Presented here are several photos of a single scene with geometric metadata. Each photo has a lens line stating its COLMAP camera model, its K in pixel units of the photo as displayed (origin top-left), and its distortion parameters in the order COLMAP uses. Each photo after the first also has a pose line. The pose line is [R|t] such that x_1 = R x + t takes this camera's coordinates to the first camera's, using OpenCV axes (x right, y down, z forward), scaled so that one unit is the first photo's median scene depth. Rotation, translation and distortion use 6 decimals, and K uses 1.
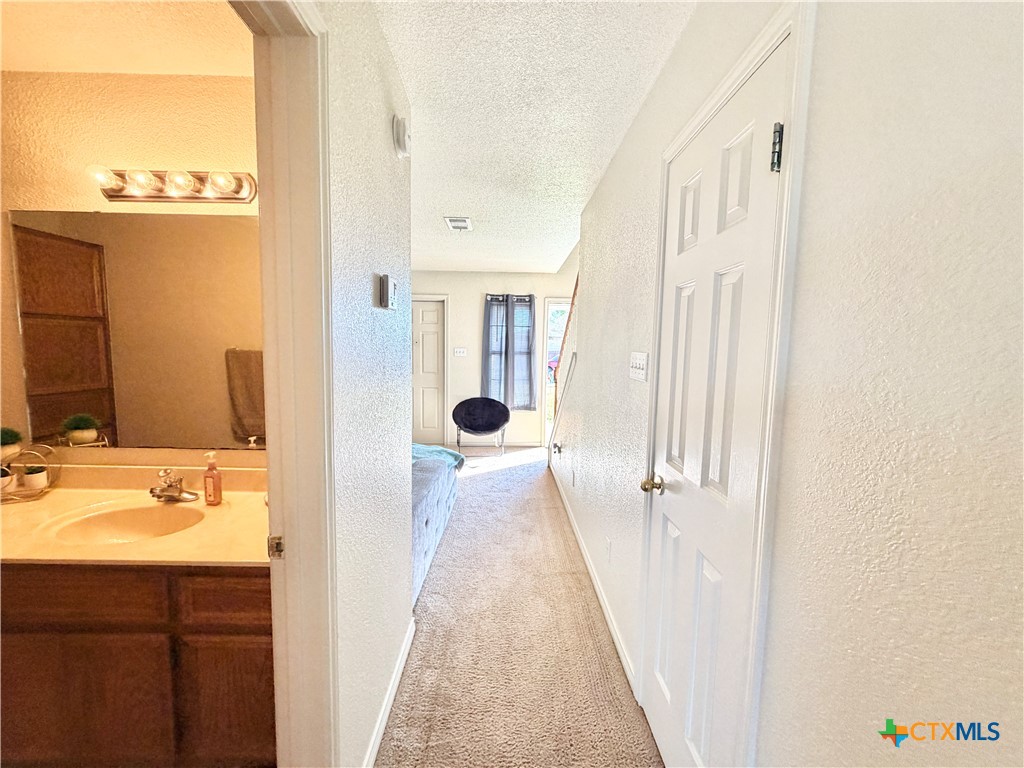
lens RADIAL K [[410.8, 0, 510.5], [0, 410.8, 385.6], [0, 0, 1]] dist [-0.000238, 0.000524]
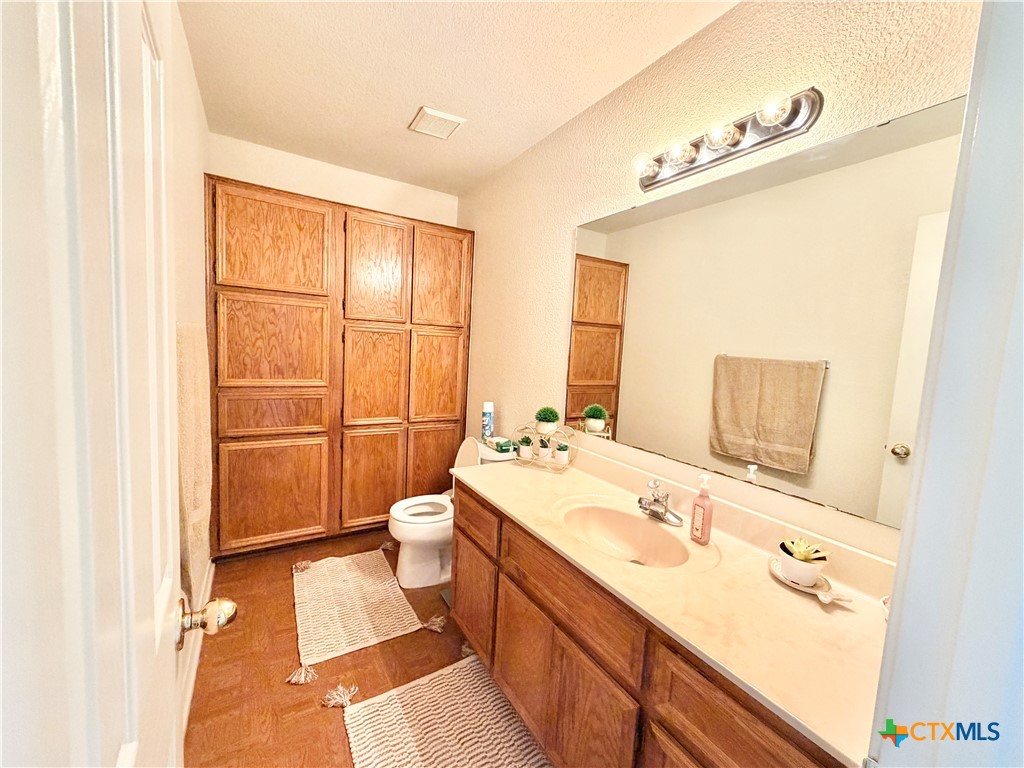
lens RADIAL K [[410.8, 0, 510.5], [0, 410.8, 385.6], [0, 0, 1]] dist [-0.000238, 0.000524]
pose [[0.514083, 0.089001, -0.853110, -0.263334], [-0.122929, 0.991979, 0.029412, 0.016948], [0.848886, 0.089752, 0.520901, 0.259855]]
